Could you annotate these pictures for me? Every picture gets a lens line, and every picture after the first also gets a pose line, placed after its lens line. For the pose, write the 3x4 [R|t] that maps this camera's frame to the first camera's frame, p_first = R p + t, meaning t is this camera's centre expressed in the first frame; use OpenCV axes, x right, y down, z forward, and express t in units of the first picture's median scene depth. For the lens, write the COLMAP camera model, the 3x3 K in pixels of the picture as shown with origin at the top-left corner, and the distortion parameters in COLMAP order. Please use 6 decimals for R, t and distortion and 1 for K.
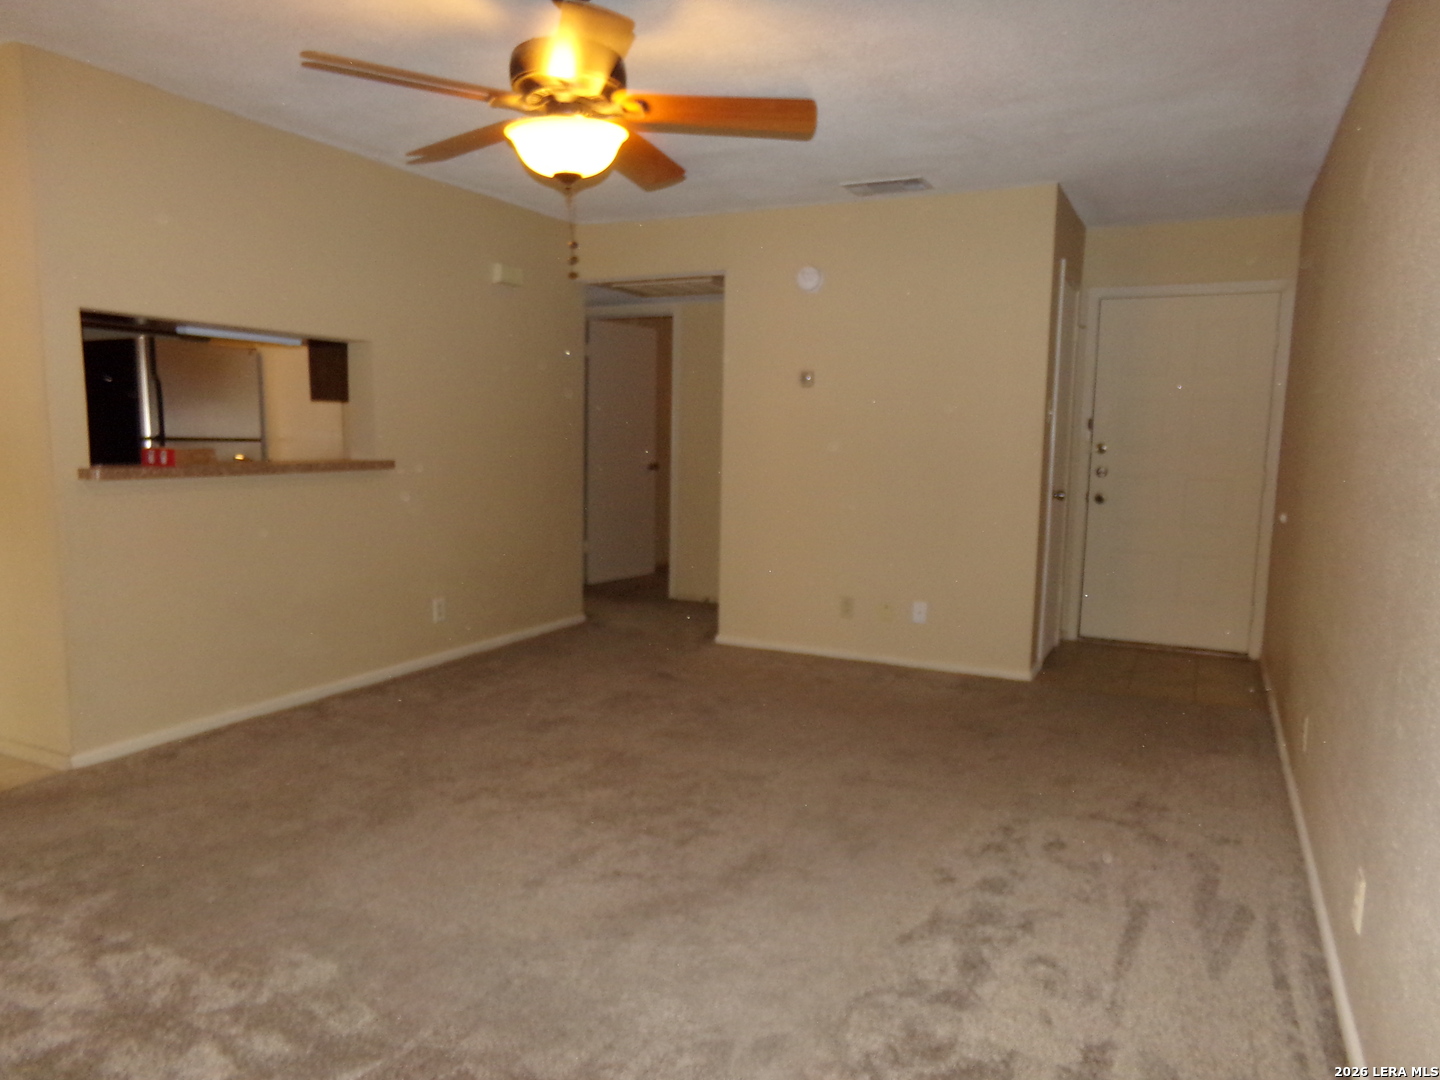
lens RADIAL K [[968.7, 0, 720.6], [0, 968.7, 553.3], [0, 0, 1]] dist [-0.049000, 0.063274]
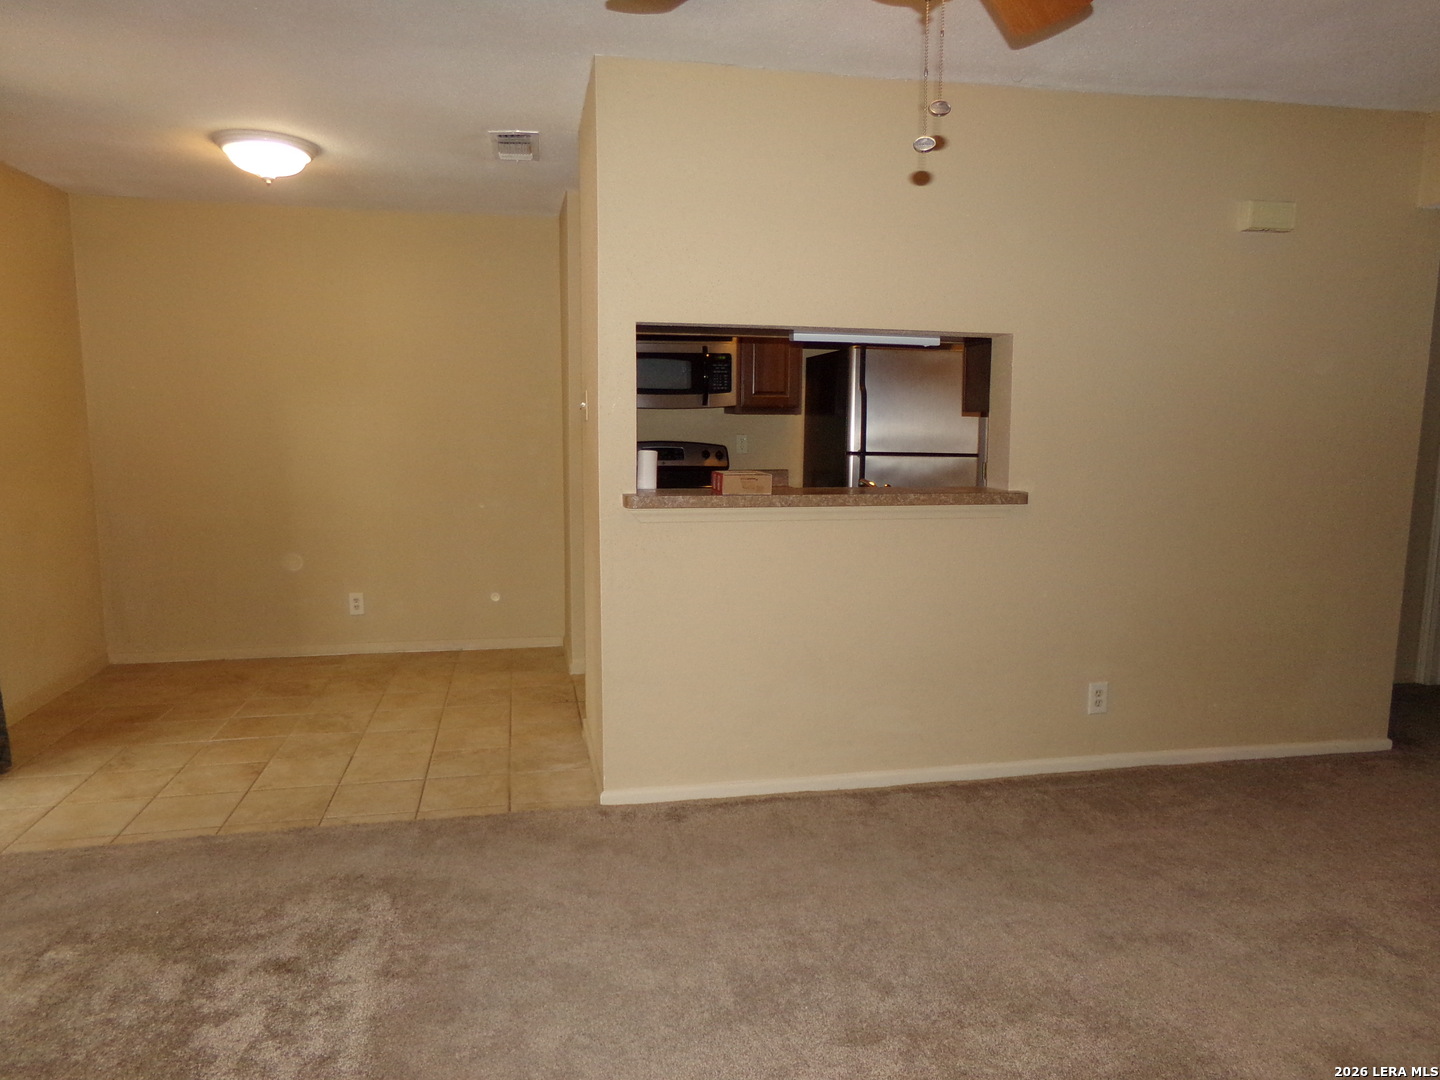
lens RADIAL K [[964.3, 0, 717.3], [0, 964.3, 558.5], [0, 0, 1]] dist [0.004443, 0.002552]
pose [[0.614271, 0.103614, -0.782263, 0.114698], [-0.098821, 0.993638, 0.054013, -0.071246], [0.782883, 0.044126, 0.620602, 0.398952]]
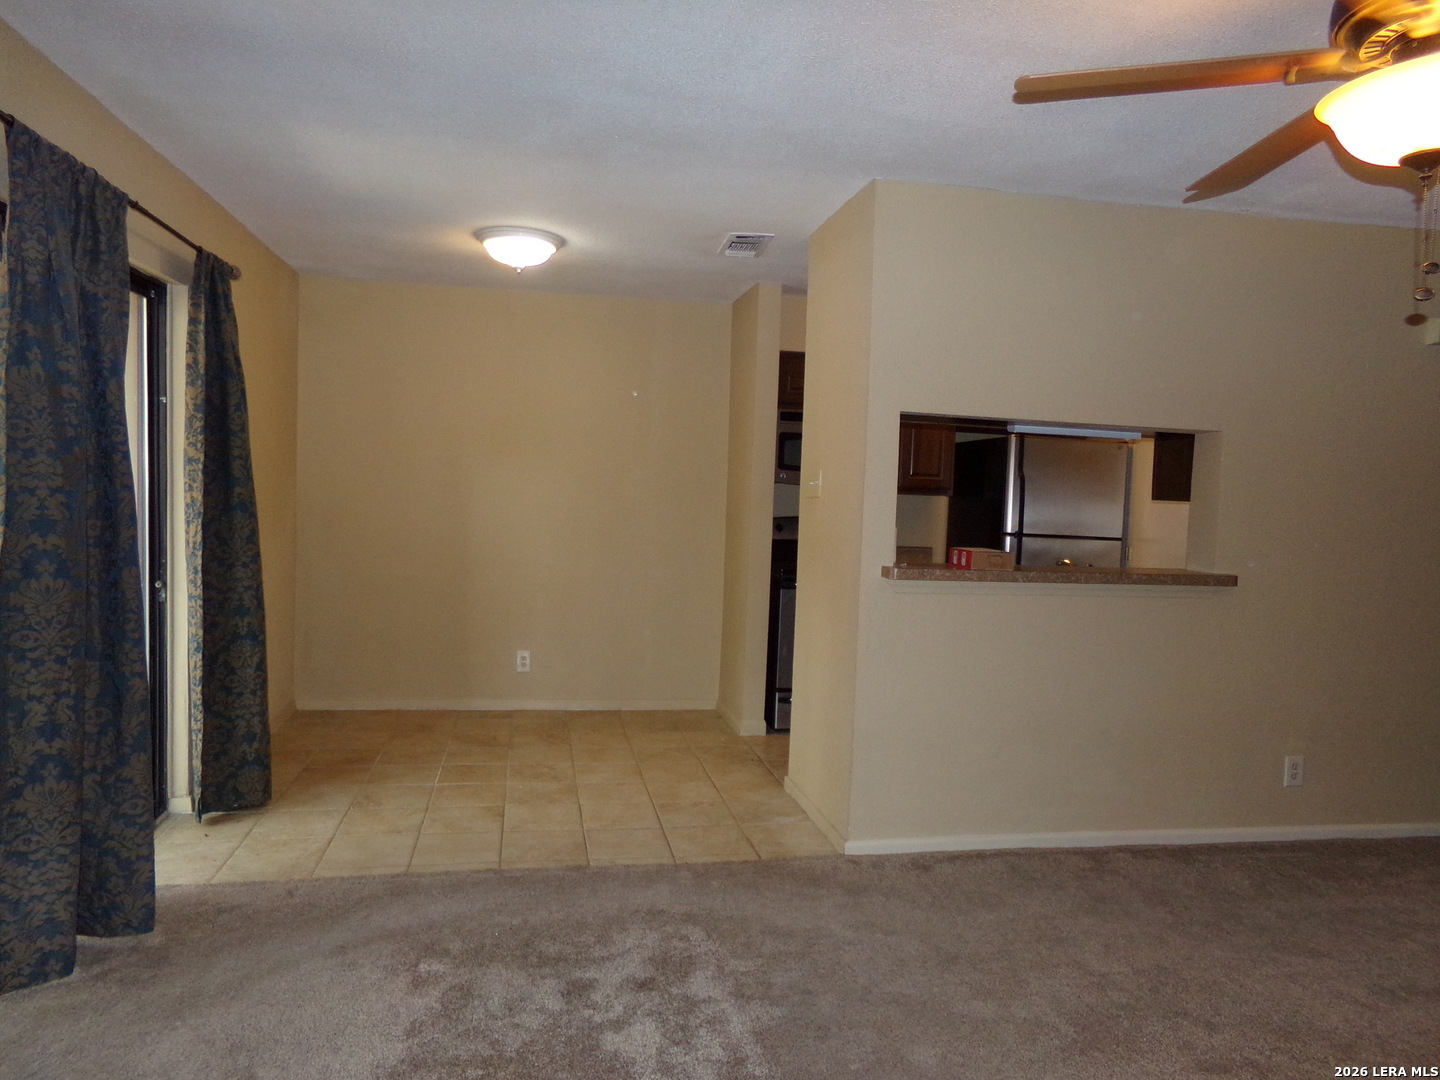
lens RADIAL K [[968.7, 0, 720.6], [0, 968.7, 553.3], [0, 0, 1]] dist [-0.049000, 0.063274]
pose [[0.604511, 0.059510, -0.794371, 0.042385], [-0.132260, 0.990863, -0.026419, -0.042373], [0.785540, 0.121034, 0.606859, 0.190128]]
